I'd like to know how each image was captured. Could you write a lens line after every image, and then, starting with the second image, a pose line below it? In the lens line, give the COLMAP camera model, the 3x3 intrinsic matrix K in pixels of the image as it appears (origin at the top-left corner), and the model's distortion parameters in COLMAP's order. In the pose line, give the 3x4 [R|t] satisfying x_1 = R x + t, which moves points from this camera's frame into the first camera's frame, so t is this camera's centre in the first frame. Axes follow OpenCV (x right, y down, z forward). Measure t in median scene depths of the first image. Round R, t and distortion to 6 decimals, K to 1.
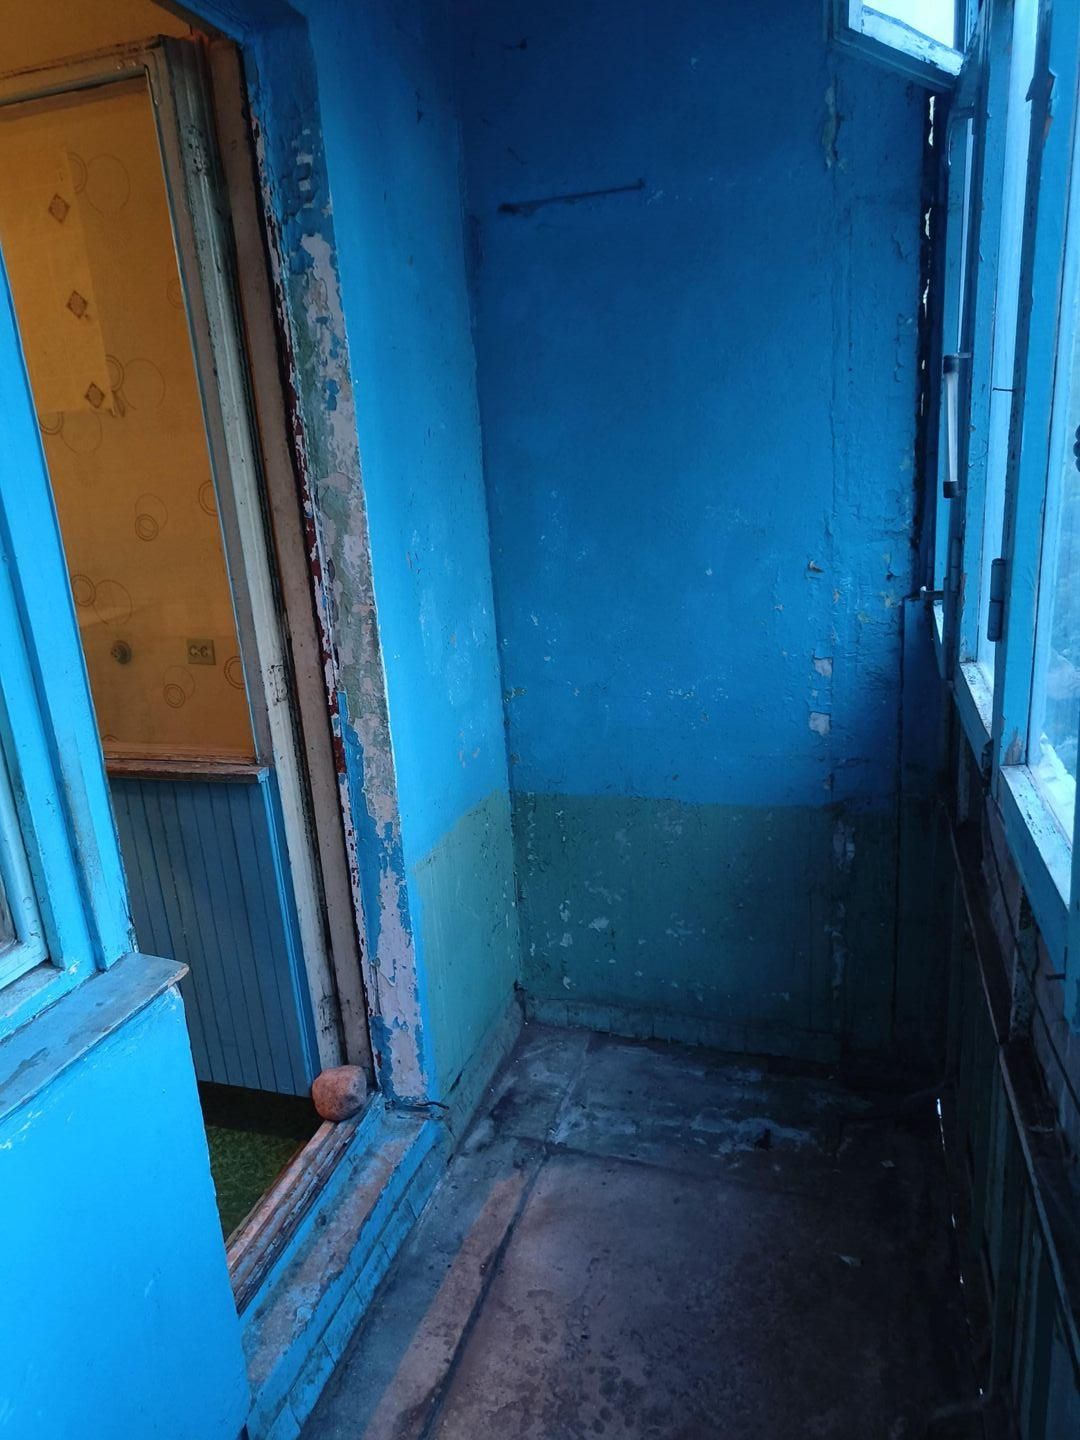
lens RADIAL K [[1005.7, 0, 539.7], [0, 1005.7, 725.3], [0, 0, 1]] dist [0.012756, -0.001094]
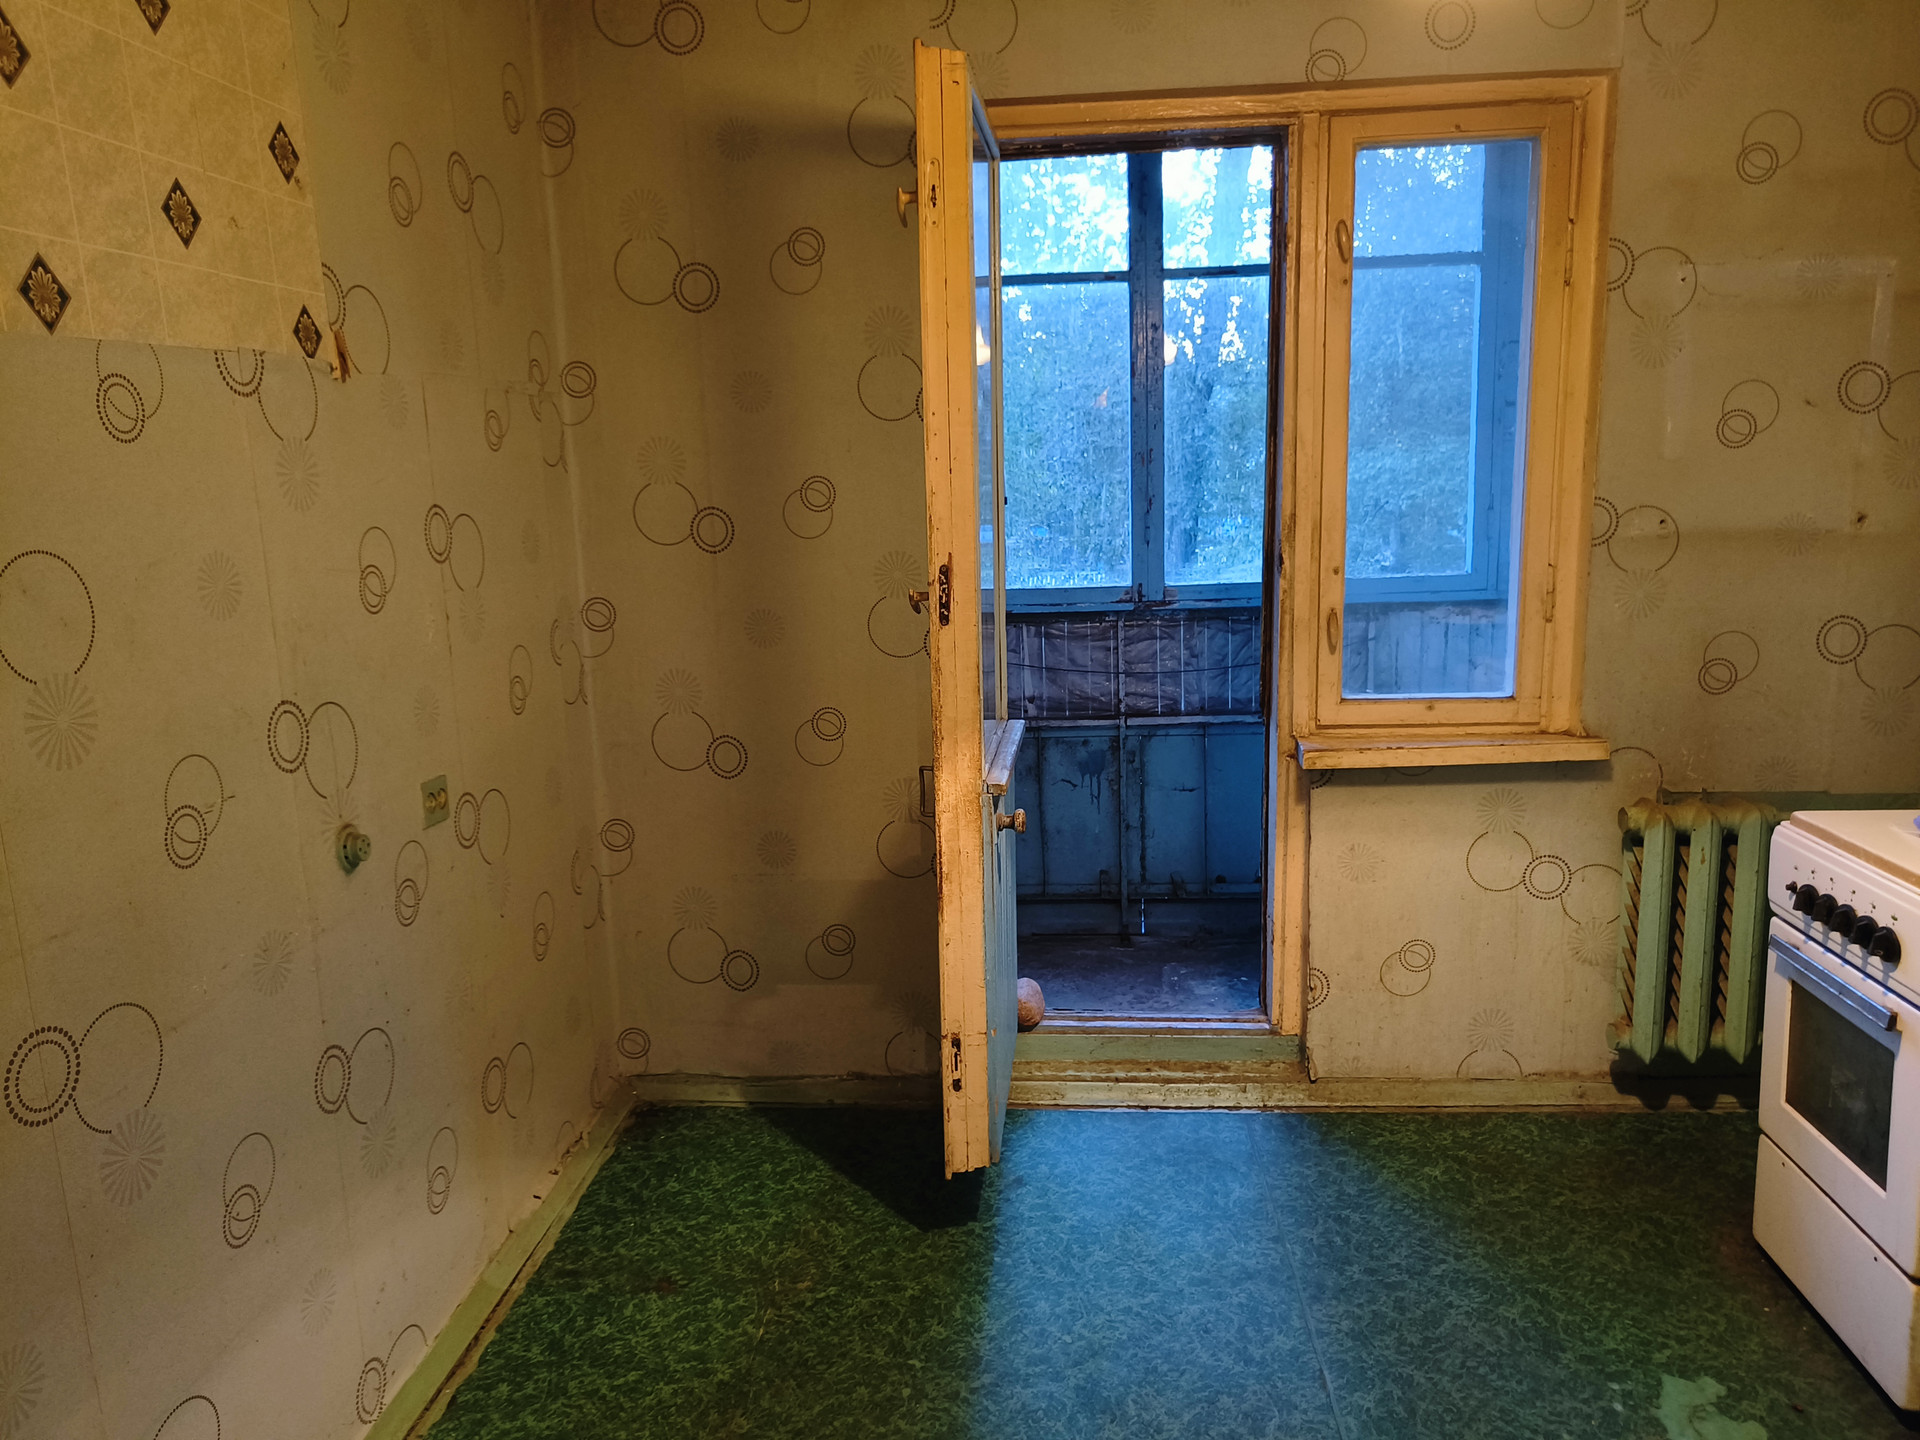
lens RADIAL K [[1340.9, 0, 958.8], [0, 1340.9, 721.2], [0, 0, 1]] dist [0.012756, -0.001094]
pose [[-0.214446, -0.108487, 0.970692, -1.194257], [0.303380, 0.937259, 0.171773, -0.165148], [-0.928425, 0.331324, -0.168079, 0.888372]]
